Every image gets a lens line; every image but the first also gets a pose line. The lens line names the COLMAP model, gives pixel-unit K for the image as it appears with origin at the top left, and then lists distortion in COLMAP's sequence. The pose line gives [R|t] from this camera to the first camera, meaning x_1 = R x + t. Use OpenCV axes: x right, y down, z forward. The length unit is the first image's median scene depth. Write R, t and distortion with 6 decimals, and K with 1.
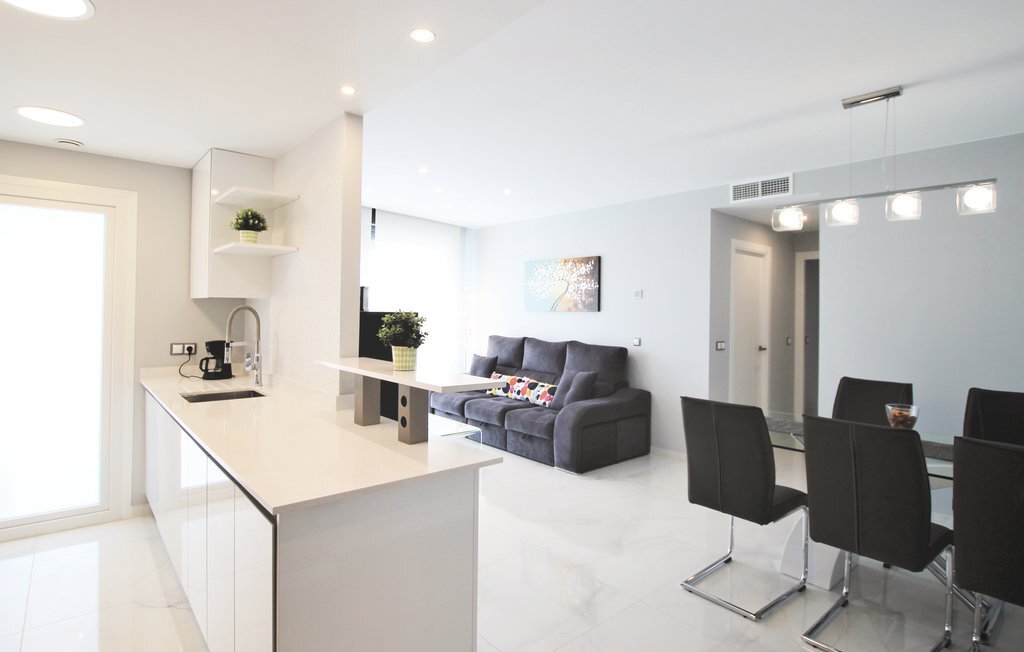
lens RADIAL K [[535.9, 0, 518.7], [0, 535.9, 308.0], [0, 0, 1]] dist [-0.023310, -0.000255]
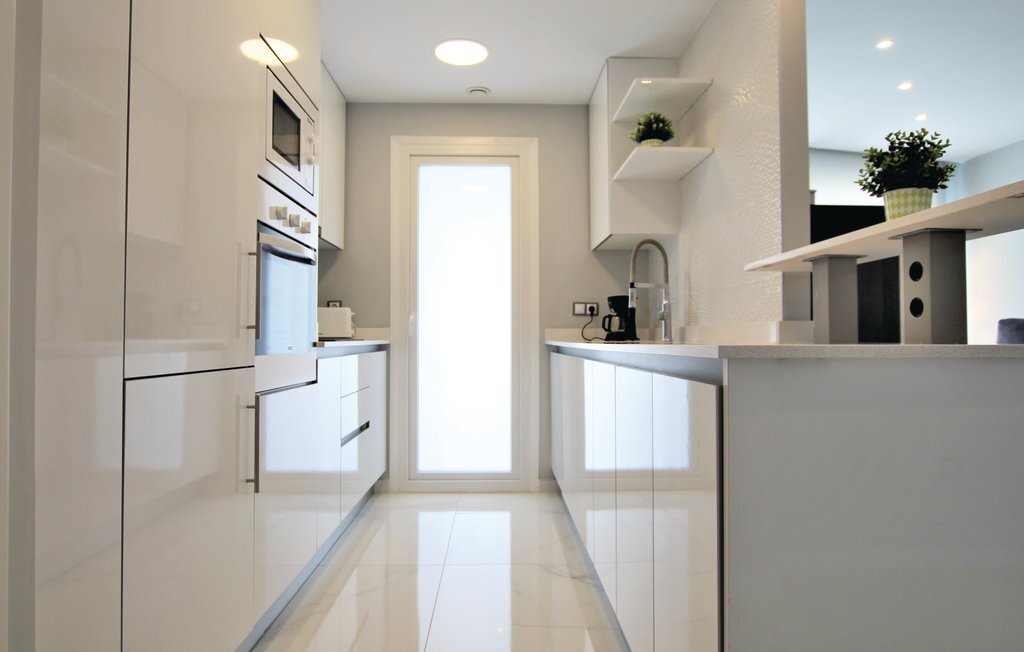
lens RADIAL K [[630.5, 0, 516.5], [0, 630.5, 322.3], [0, 0, 1]] dist [-0.002339, -0.000911]
pose [[0.781960, -0.037013, -0.622229, -0.071597], [0.019186, 0.999192, -0.035326, 0.132921], [0.623034, 0.015686, 0.782038, 0.111822]]
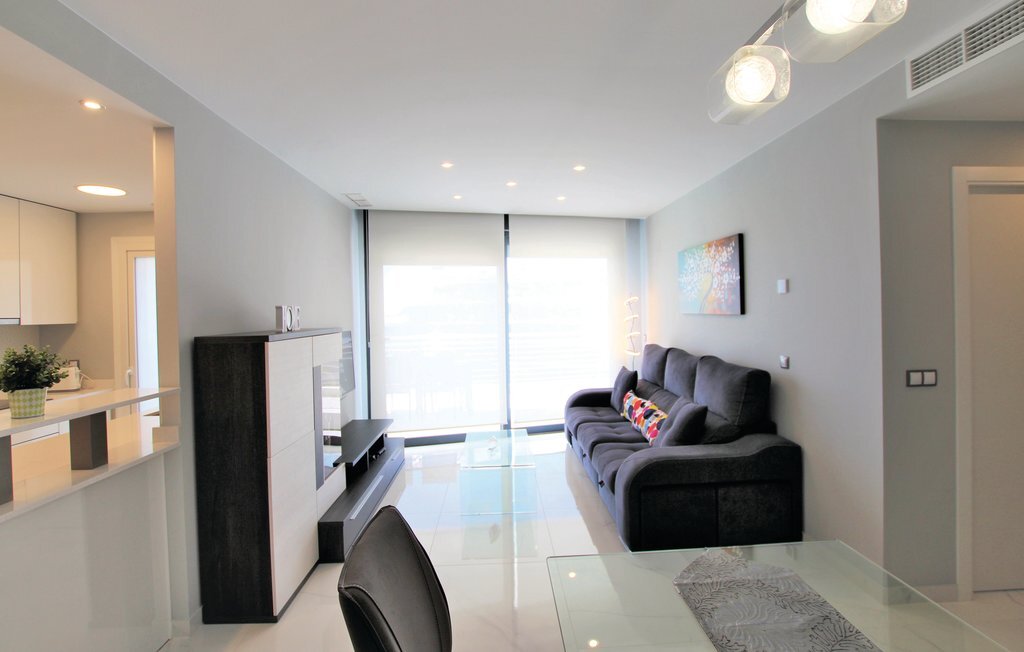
lens RADIAL K [[488.6, 0, 509.6], [0, 488.6, 312.7], [0, 0, 1]] dist [-0.021704, -0.000110]
pose [[0.775068, -0.029310, -0.631197, 0.477362], [0.037185, 0.999308, -0.000743, -0.009579], [0.630782, -0.022896, 0.775622, 0.510034]]
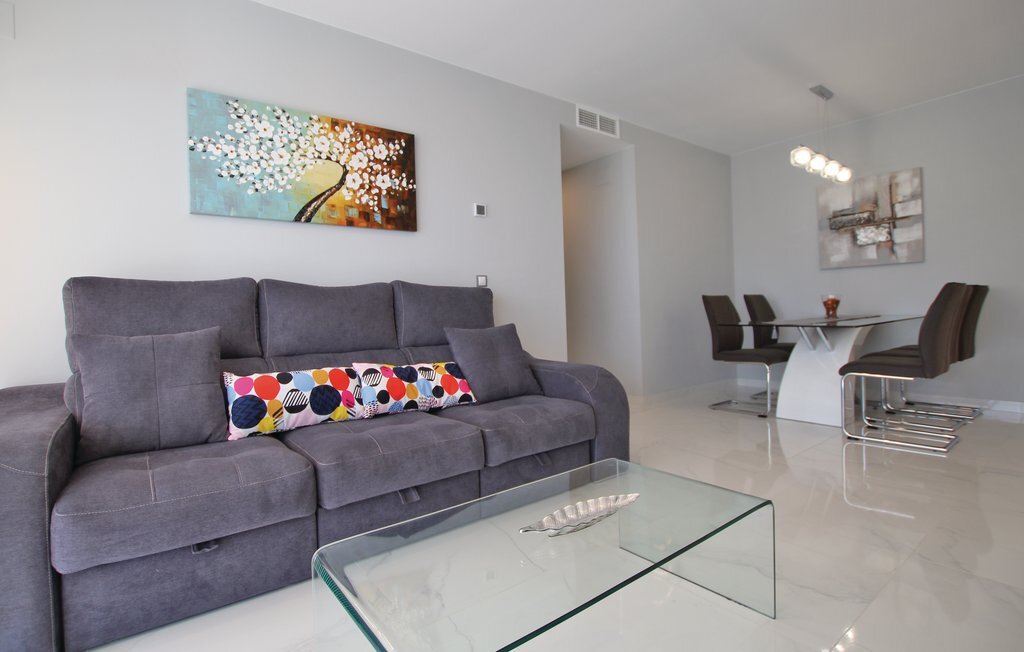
lens RADIAL K [[488.6, 0, 509.6], [0, 488.6, 312.7], [0, 0, 1]] dist [-0.021704, -0.000110]
pose [[0.049639, -0.026516, 0.998415, -0.574279], [0.027595, 0.999302, 0.025168, 0.129104], [-0.998386, 0.026302, 0.050336, 1.343323]]
